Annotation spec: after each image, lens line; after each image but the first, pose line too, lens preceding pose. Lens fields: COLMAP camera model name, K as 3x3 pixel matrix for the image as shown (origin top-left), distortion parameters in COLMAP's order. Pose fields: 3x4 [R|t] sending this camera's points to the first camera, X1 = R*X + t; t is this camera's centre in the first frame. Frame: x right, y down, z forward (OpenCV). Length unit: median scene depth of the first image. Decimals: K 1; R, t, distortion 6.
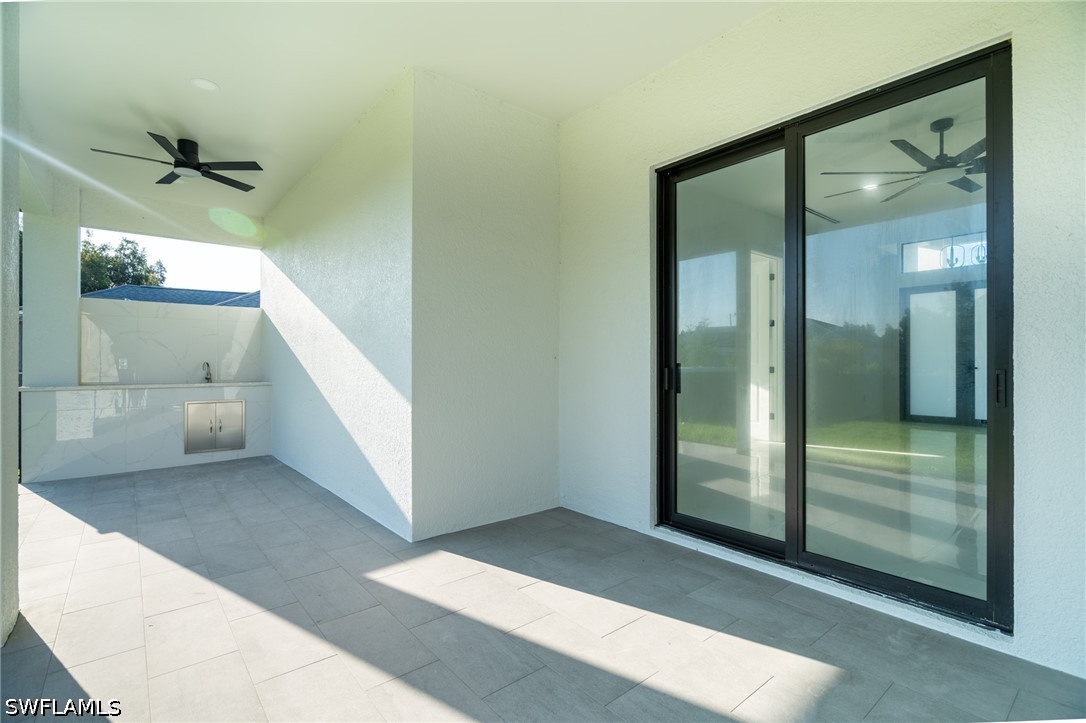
lens RADIAL K [[502.8, 0, 547.3], [0, 502.8, 364.5], [0, 0, 1]] dist [0.002341, 0.000033]
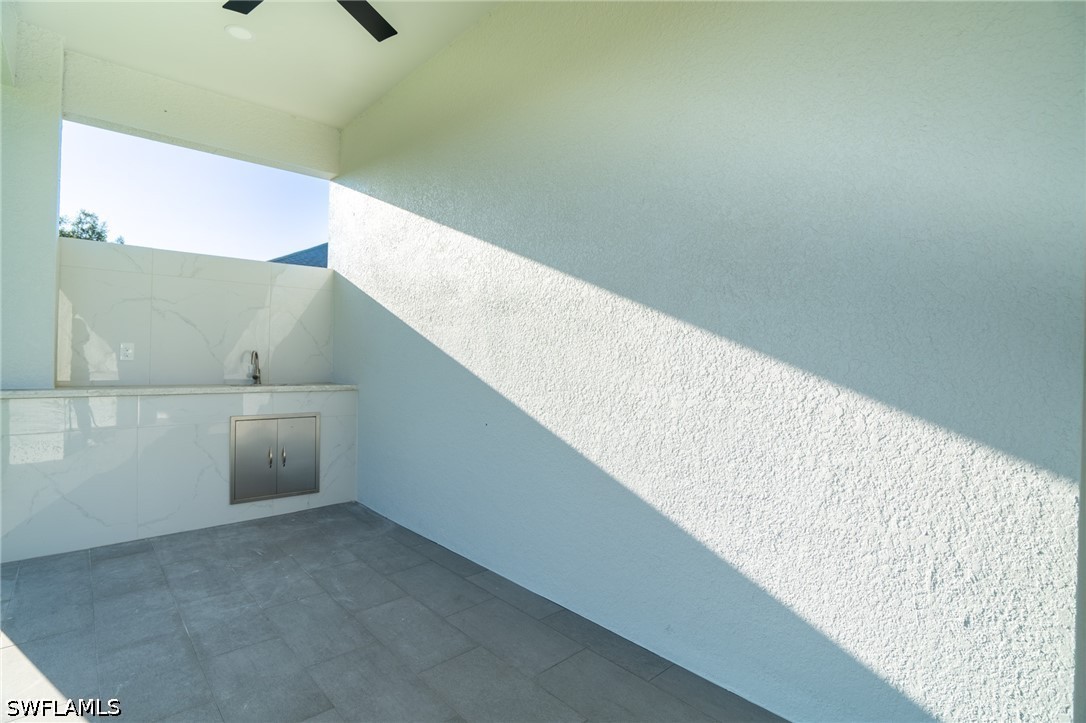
lens RADIAL K [[526.9, 0, 543.0], [0, 526.9, 361.5], [0, 0, 1]] dist [-0.019696, 0.000247]
pose [[0.999179, 0.016802, 0.036871, -0.347565], [-0.016860, 0.999857, 0.001281, 0.001364], [-0.036845, -0.001901, 0.999319, 0.341314]]
